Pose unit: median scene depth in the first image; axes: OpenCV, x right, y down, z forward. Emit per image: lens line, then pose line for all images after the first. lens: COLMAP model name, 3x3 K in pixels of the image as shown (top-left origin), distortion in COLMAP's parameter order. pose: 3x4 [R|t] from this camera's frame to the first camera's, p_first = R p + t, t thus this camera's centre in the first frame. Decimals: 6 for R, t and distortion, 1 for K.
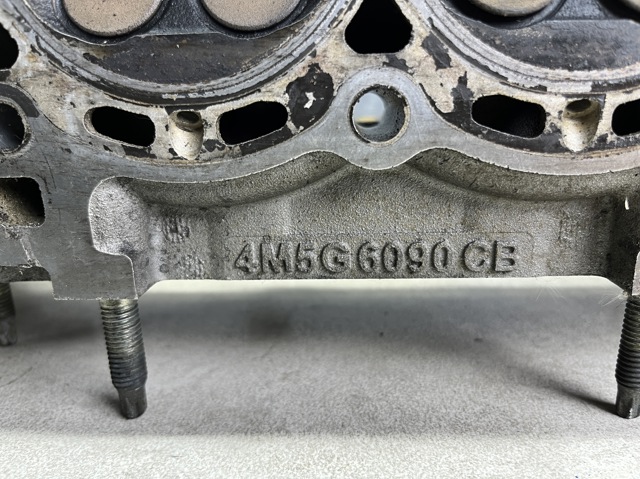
lens RADIAL K [[517.6, 0, 318.1], [0, 517.6, 239.0], [0, 0, 1]] dist [0.051030, -0.110603]
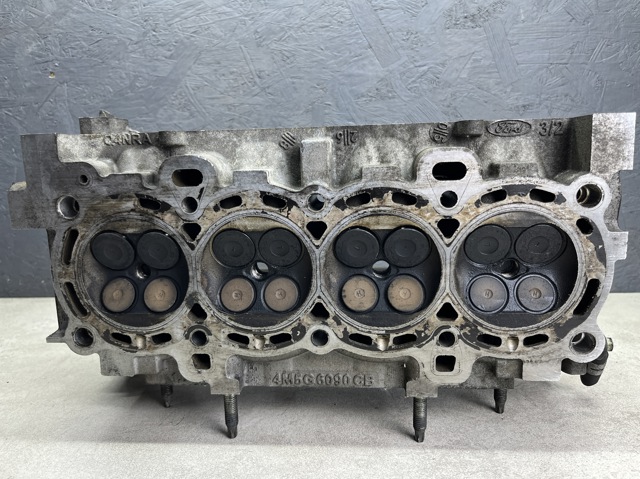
lens RADIAL K [[517.6, 0, 323.1], [0, 517.6, 236.8], [0, 0, 1]] dist [0.051030, -0.110603]
pose [[0.999476, 0.006869, -0.031642, 0.225595], [-0.009702, 0.995869, -0.090284, -0.556301], [0.030891, 0.090543, 0.995413, -2.160896]]
